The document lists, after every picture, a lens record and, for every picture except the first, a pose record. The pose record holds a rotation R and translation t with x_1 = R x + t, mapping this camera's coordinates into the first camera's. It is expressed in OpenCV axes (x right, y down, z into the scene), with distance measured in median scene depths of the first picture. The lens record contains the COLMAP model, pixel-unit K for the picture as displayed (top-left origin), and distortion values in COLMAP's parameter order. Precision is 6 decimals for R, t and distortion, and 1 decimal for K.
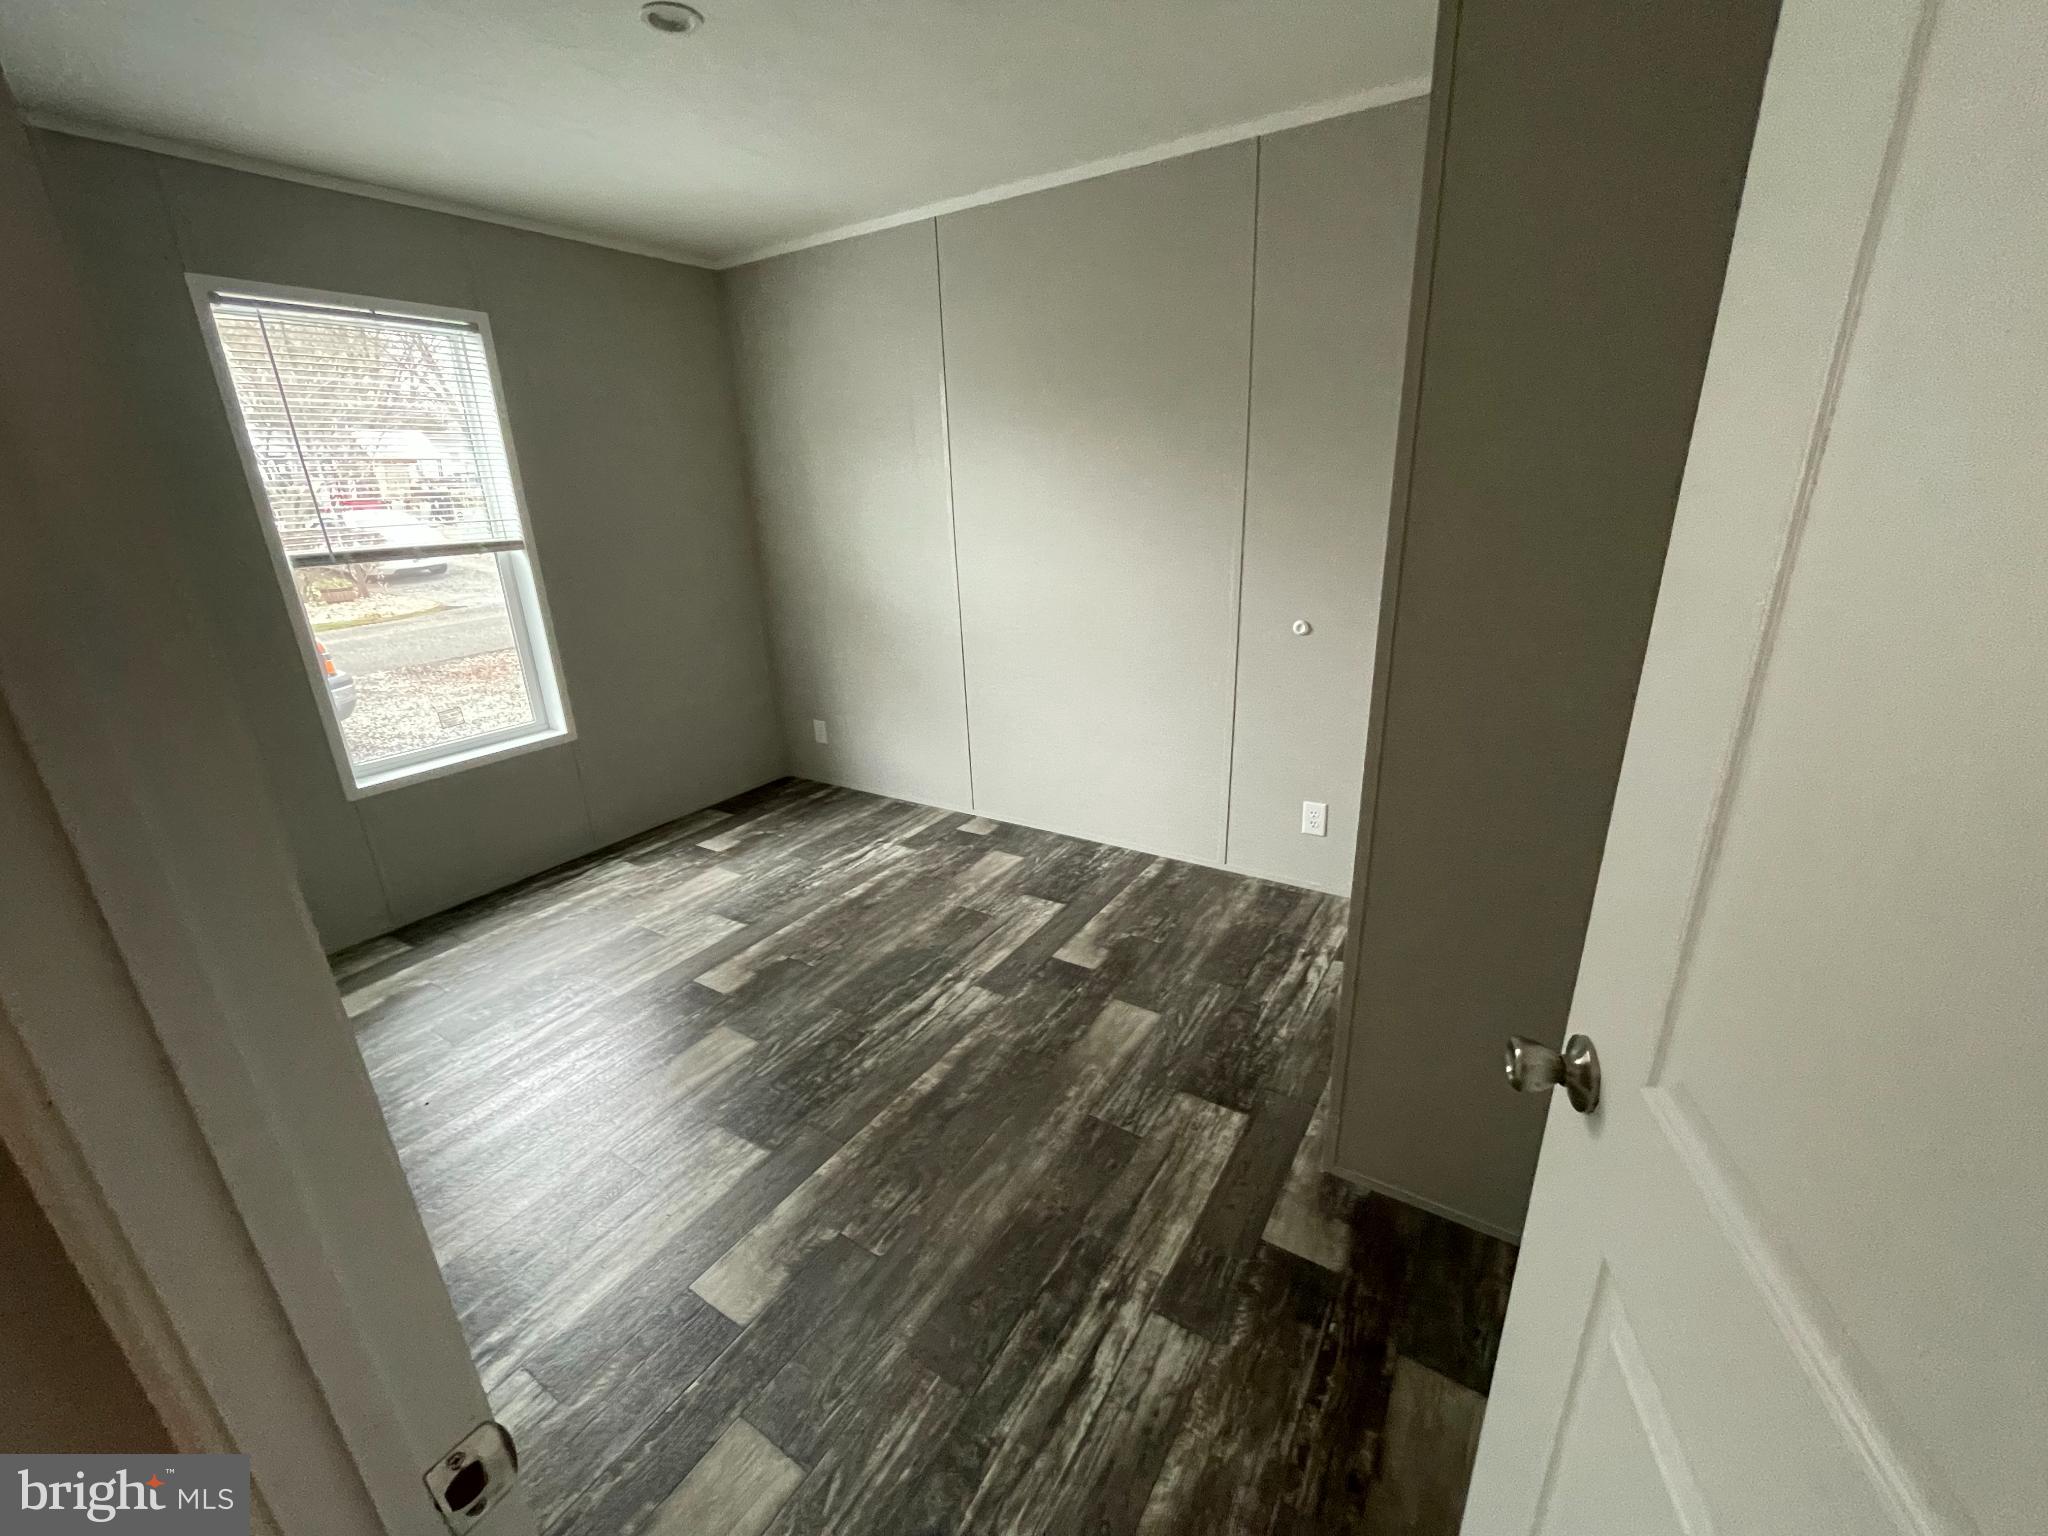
lens RADIAL K [[830.1, 0, 1010.6], [0, 830.1, 762.1], [0, 0, 1]] dist [-0.000170, 0.000089]
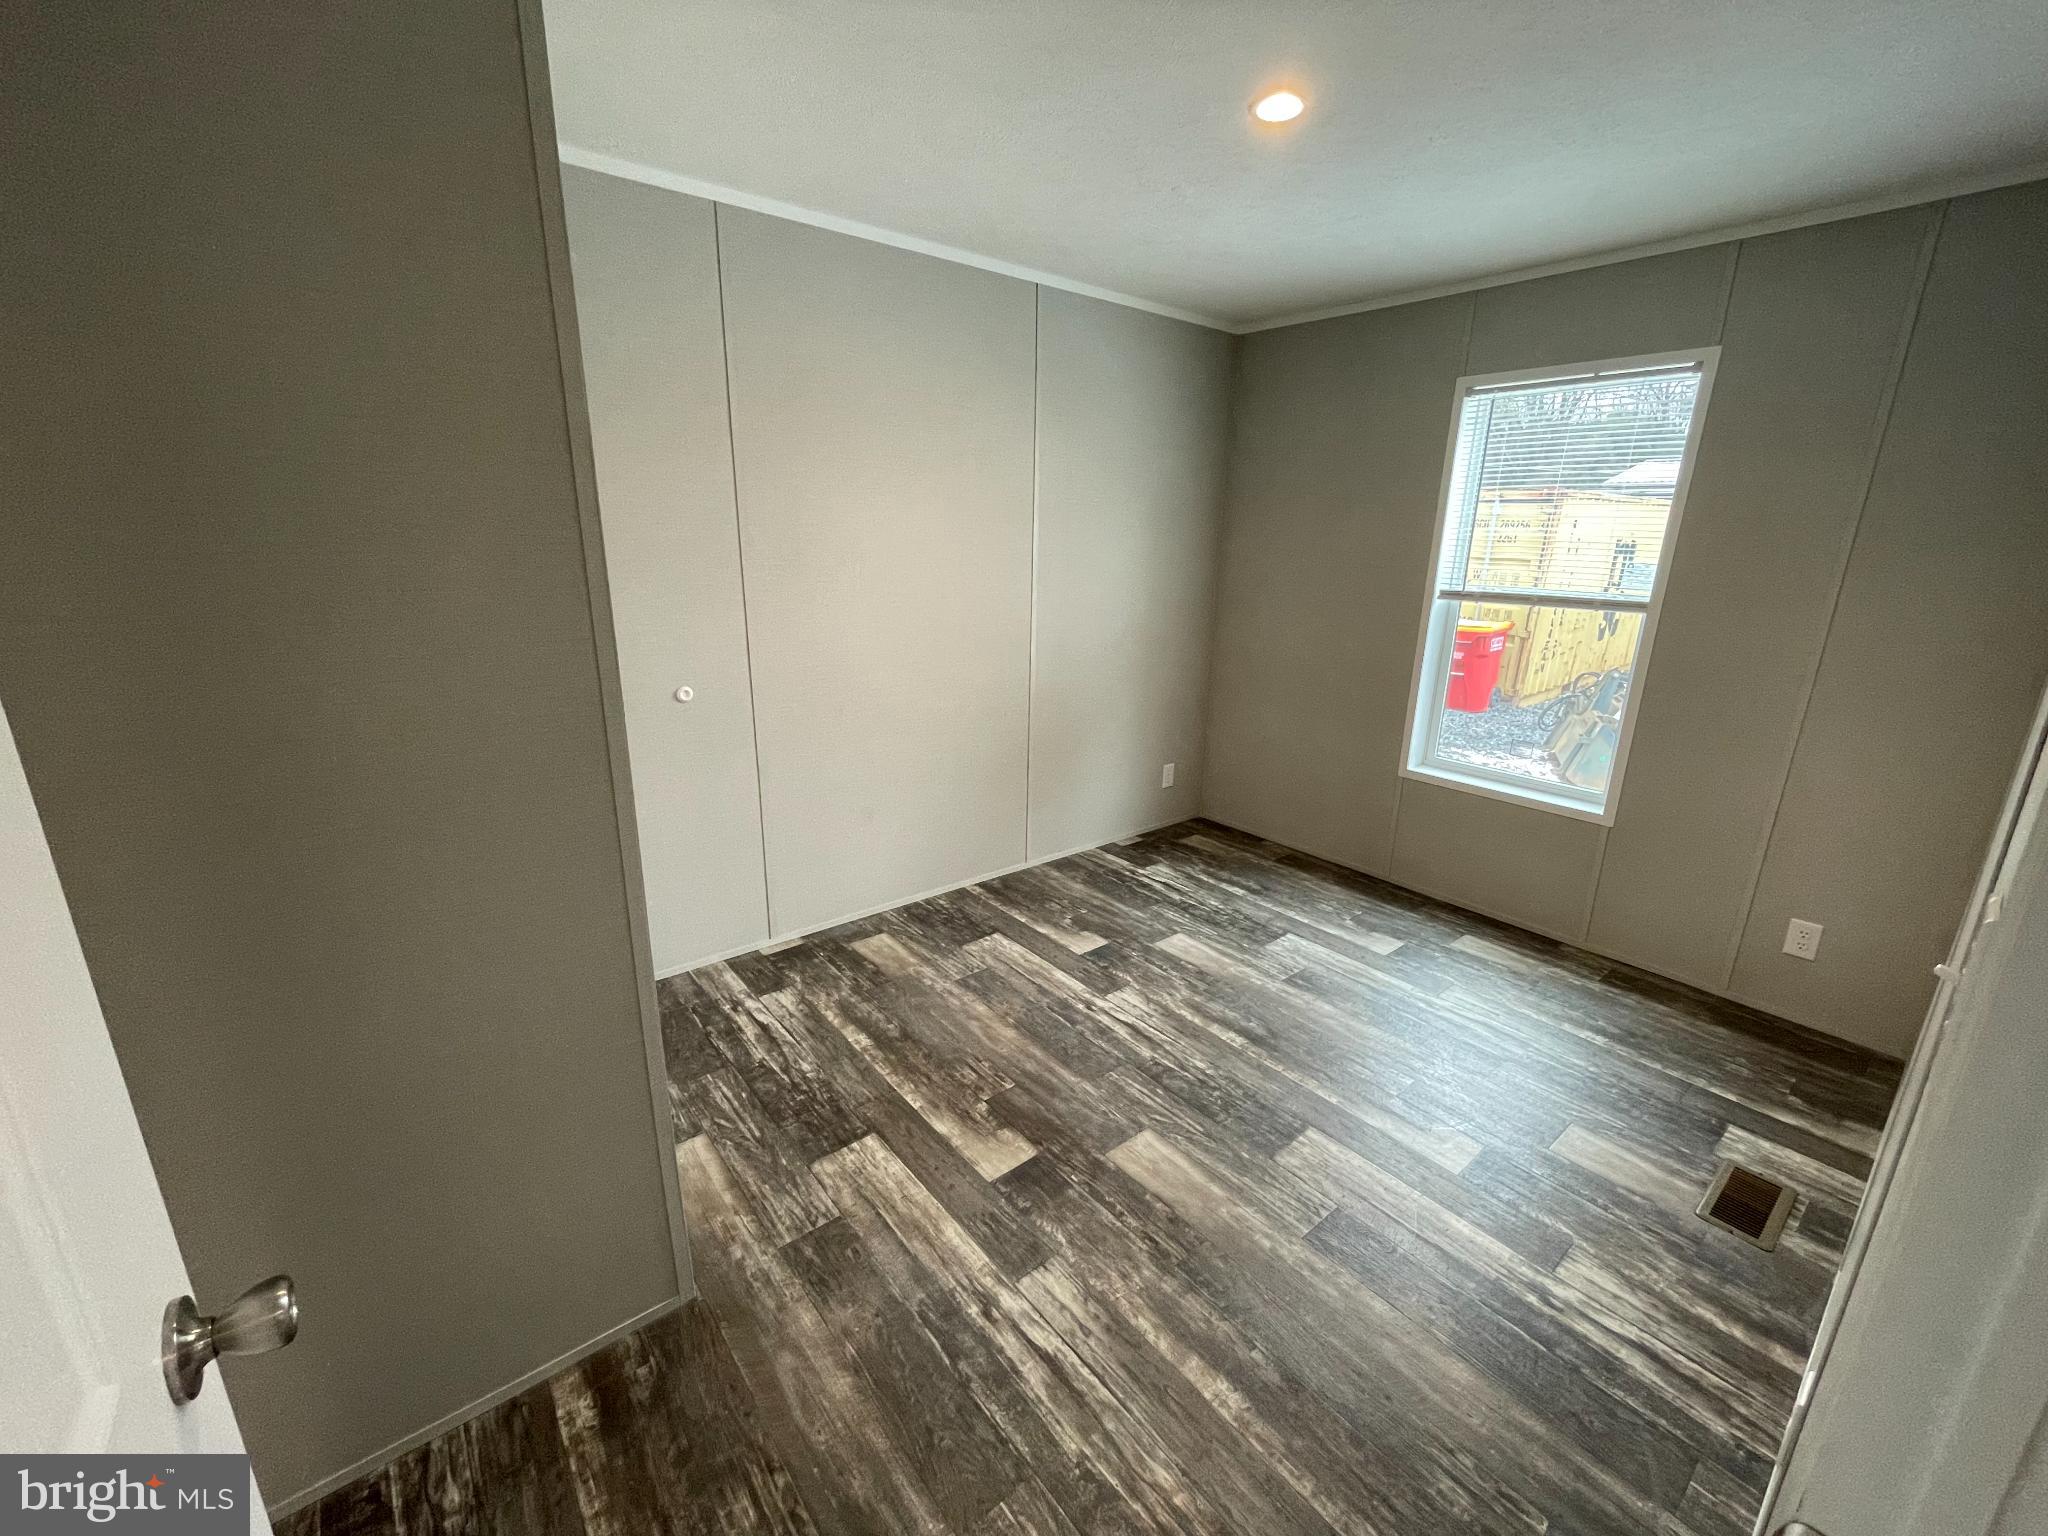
lens RADIAL K [[834.1, 0, 1031.6], [0, 834.1, 773.3], [0, 0, 1]] dist [0.001367, -0.000056]
pose [[0.295966, -0.218320, 0.929914, -0.736190], [0.282351, 0.950022, 0.133176, -0.129992], [-0.912514, 0.223146, 0.342817, 0.466112]]
